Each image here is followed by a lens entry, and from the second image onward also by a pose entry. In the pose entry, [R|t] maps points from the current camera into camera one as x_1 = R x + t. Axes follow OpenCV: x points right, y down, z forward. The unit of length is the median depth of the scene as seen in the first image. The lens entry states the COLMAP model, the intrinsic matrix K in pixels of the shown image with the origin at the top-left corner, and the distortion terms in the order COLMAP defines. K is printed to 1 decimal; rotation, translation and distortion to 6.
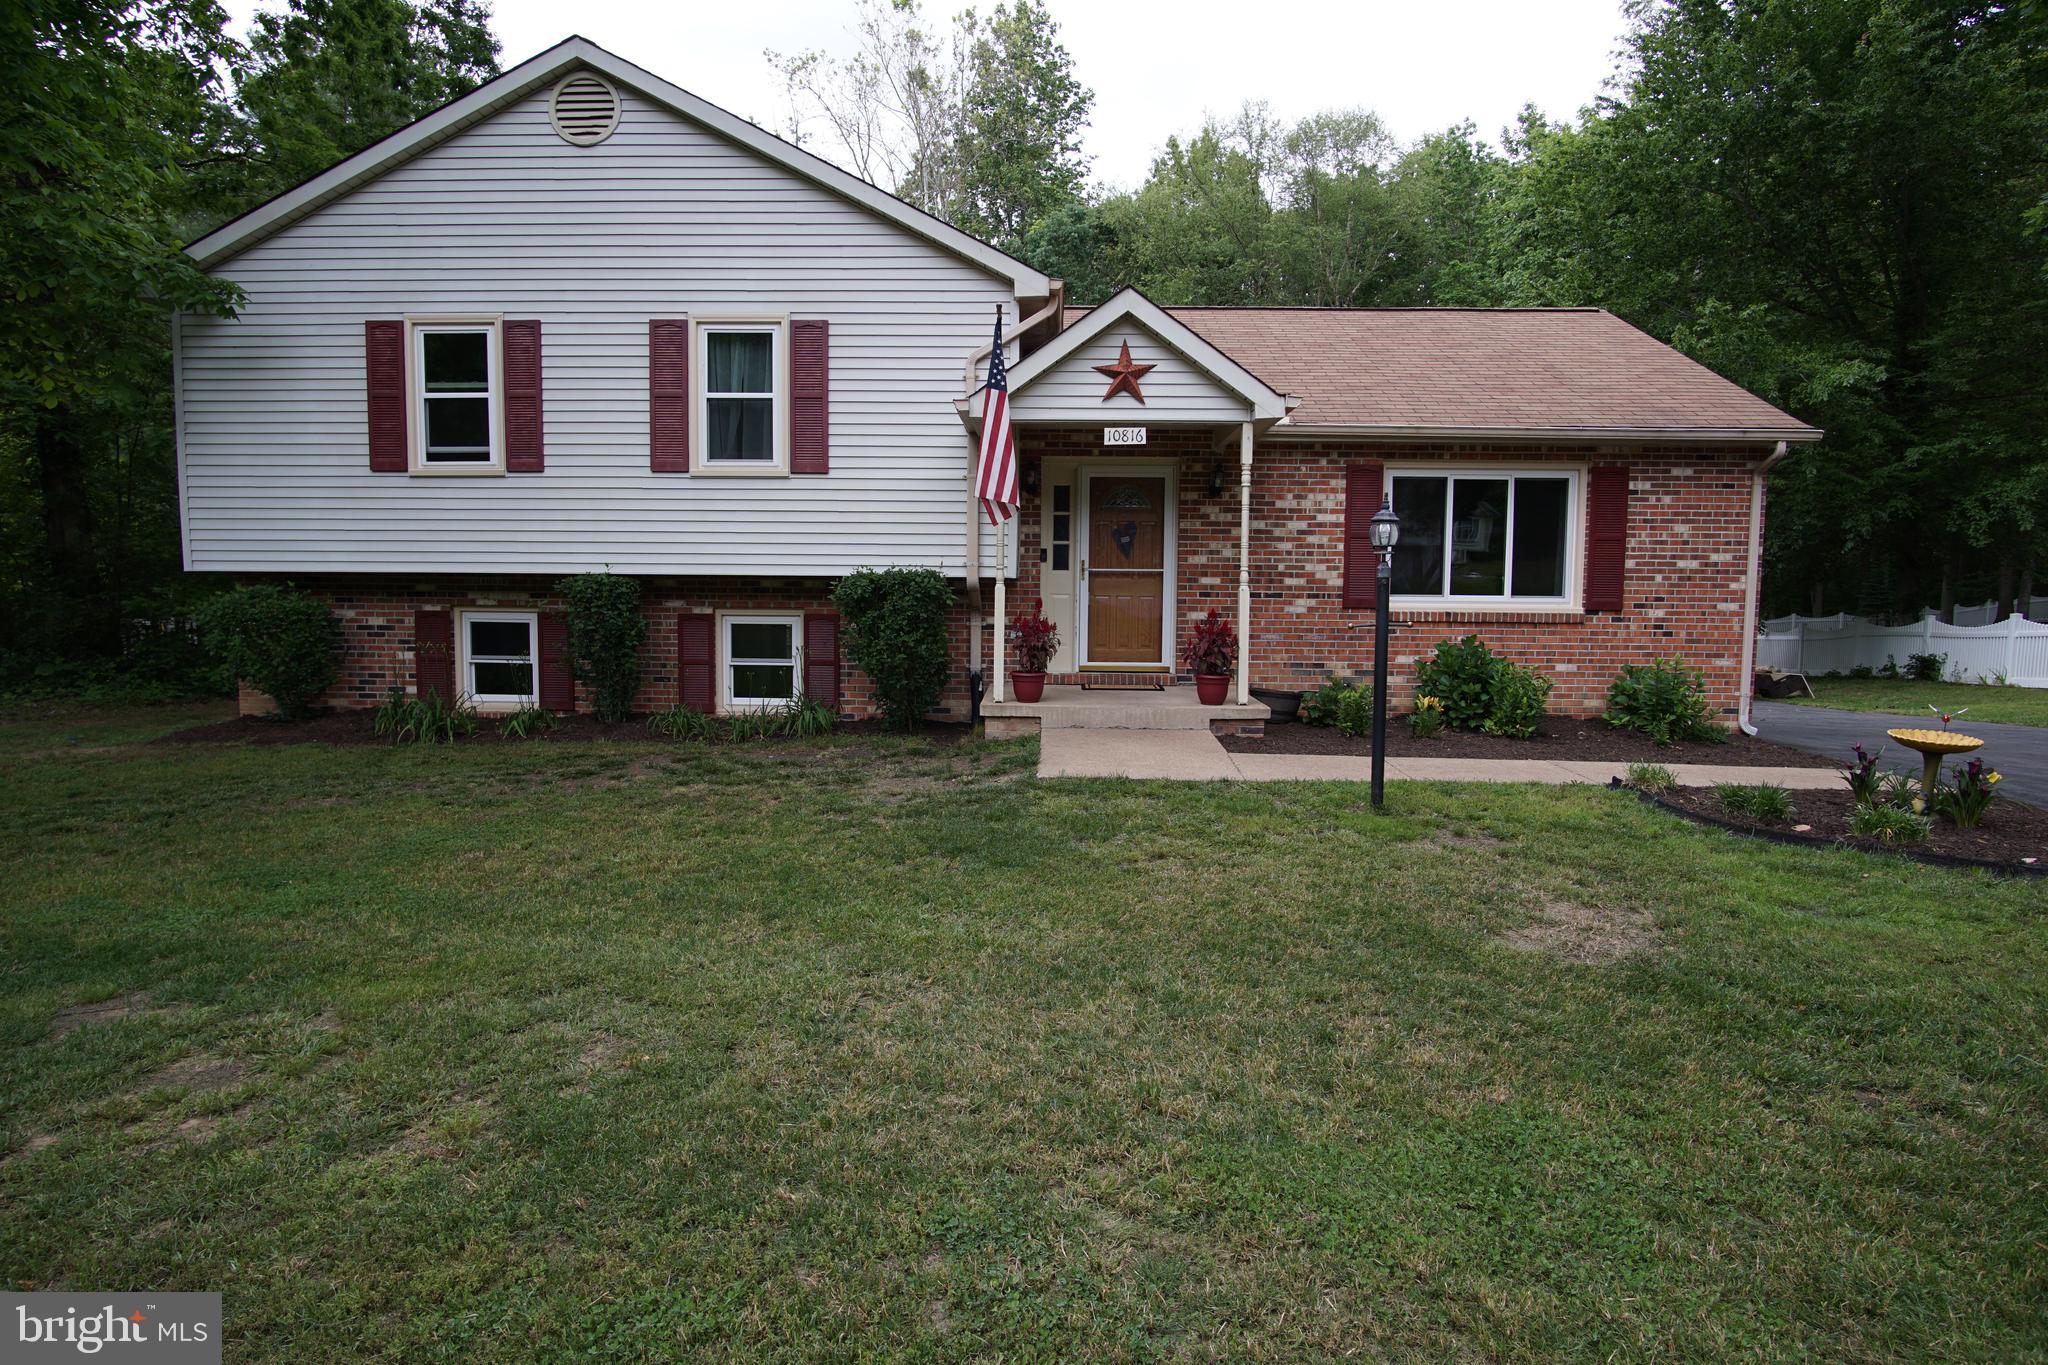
lens RADIAL K [[1087.6, 0, 1024.0], [0, 1087.6, 682.5], [0, 0, 1]] dist [-0.040385, -0.000002]
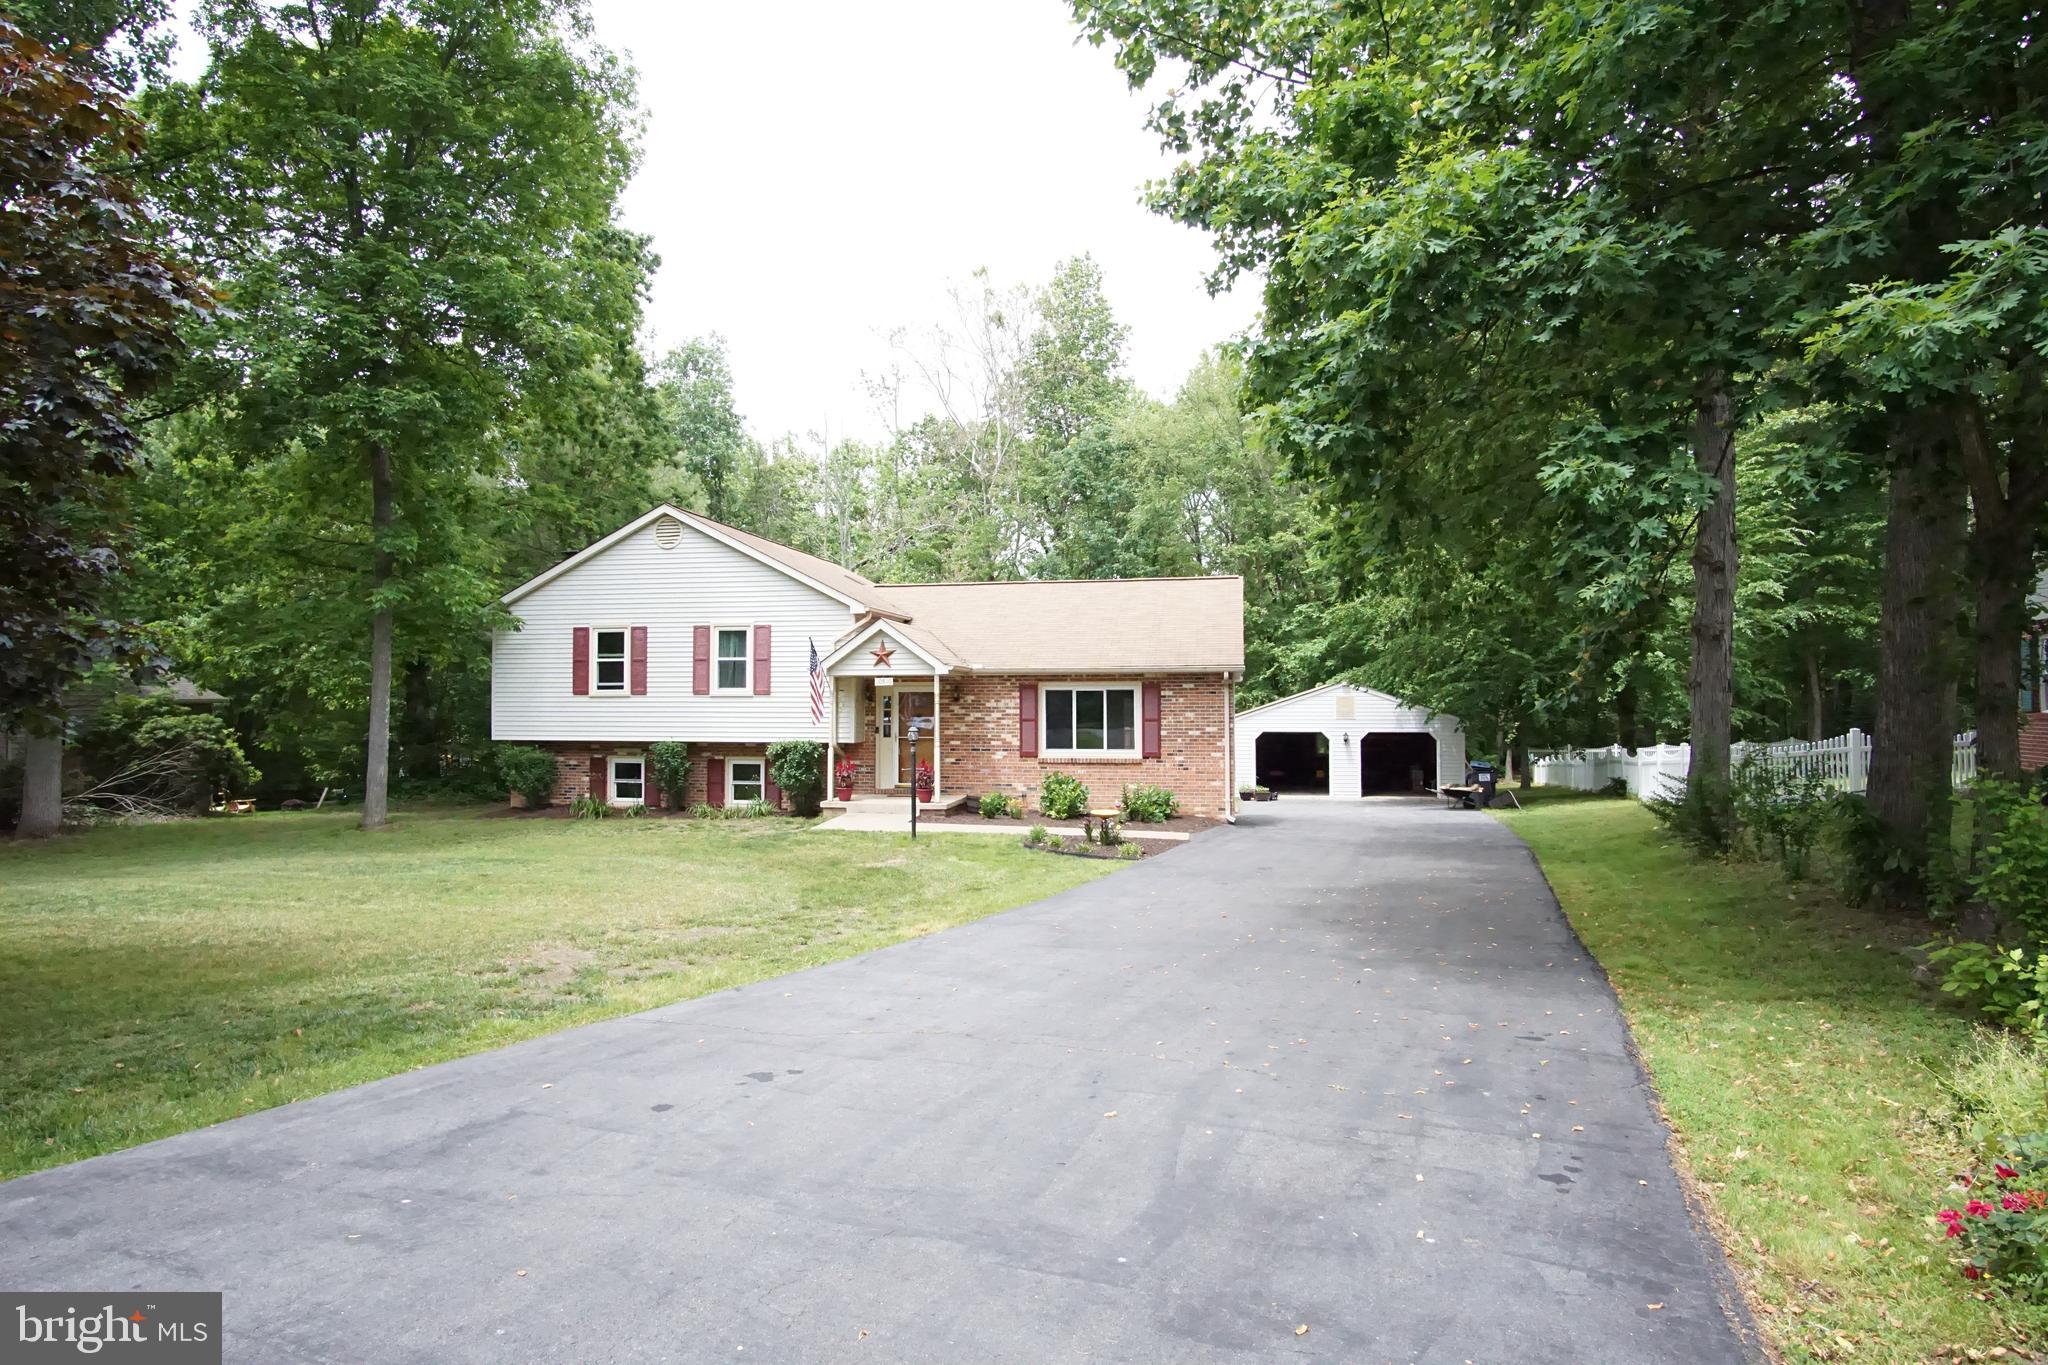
lens RADIAL K [[1098.8, 0, 1024.0], [0, 1098.8, 682.5], [0, 0, 1]] dist [-0.062936, -0.000095]
pose [[0.987319, -0.013107, -0.158210, 0.634548], [-0.004700, 0.993736, -0.111659, 0.021873], [0.158682, 0.110986, 0.981072, -1.009513]]
